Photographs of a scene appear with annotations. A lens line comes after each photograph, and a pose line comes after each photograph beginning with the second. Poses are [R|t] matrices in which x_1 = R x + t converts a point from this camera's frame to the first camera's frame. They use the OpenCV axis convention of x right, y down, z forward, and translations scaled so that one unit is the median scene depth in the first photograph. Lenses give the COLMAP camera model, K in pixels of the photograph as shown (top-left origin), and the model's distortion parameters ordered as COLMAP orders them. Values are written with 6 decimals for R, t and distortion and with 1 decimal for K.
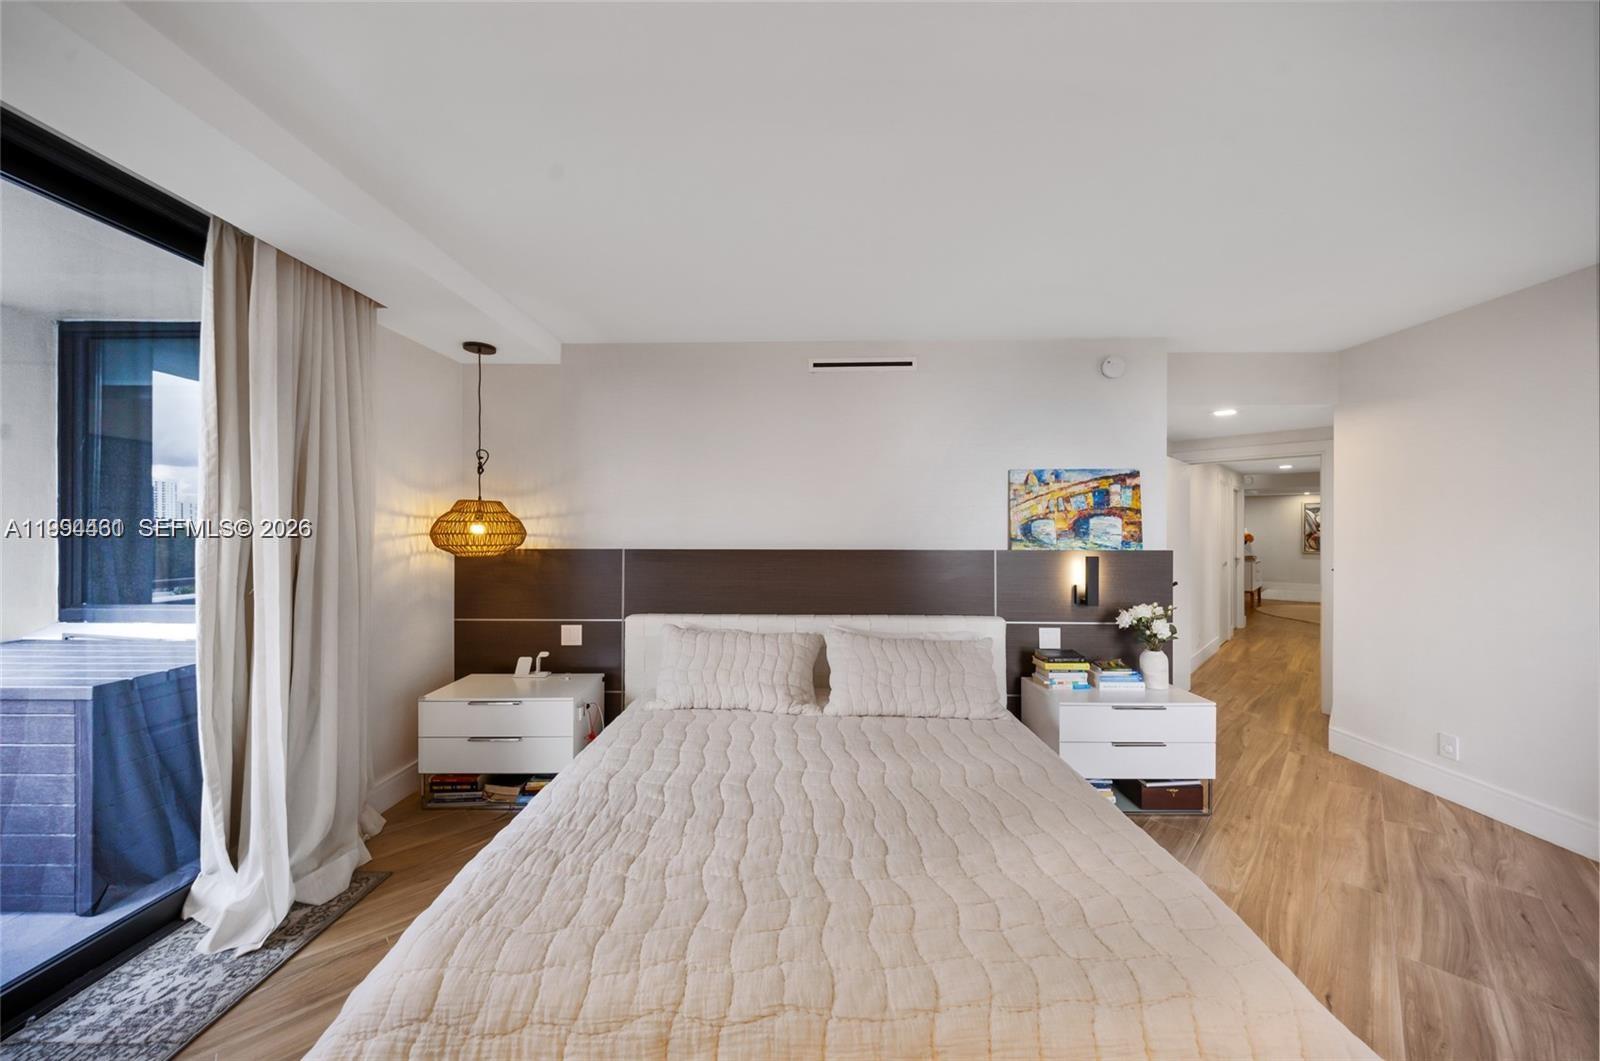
lens RADIAL K [[554.8, 0, 804.4], [0, 554.8, 530.2], [0, 0, 1]] dist [-0.002622, -0.000347]
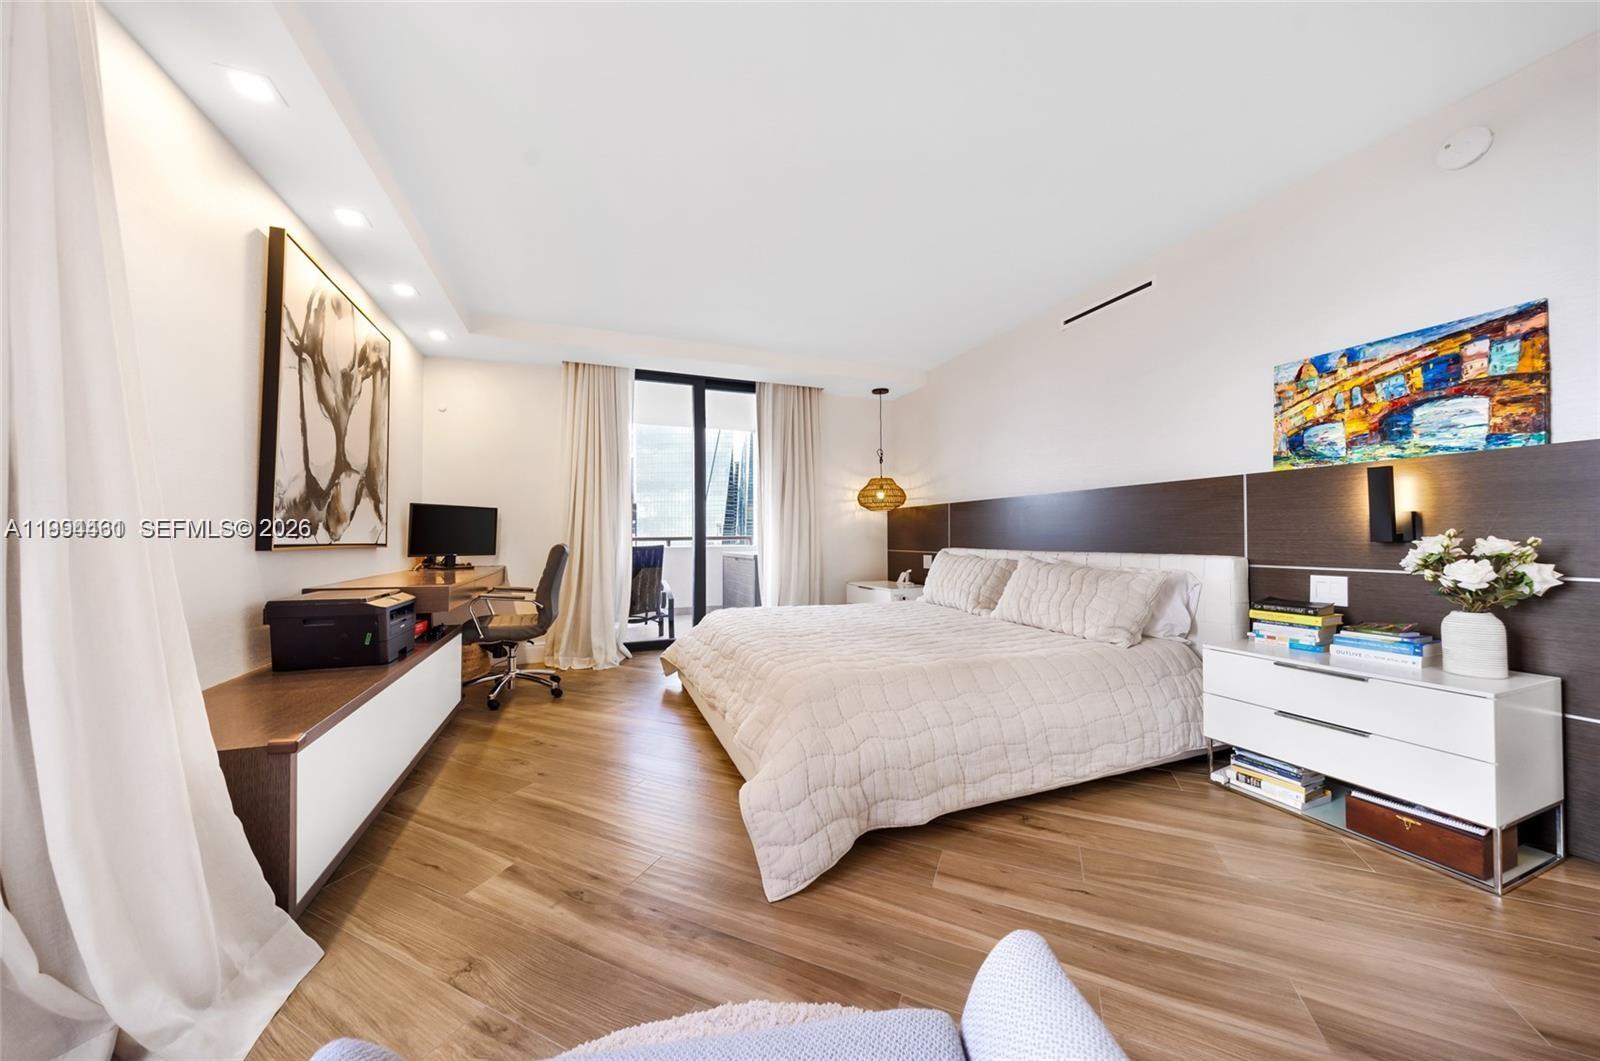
lens RADIAL K [[529.2, 0, 792.0], [0, 529.2, 536.8], [0, 0, 1]] dist [-0.014725, -0.000048]
pose [[0.373917, -0.003611, -0.927455, 0.796682], [0.007103, 0.999974, -0.001029, 0.121548], [0.927435, -0.006203, 0.373933, 0.115064]]
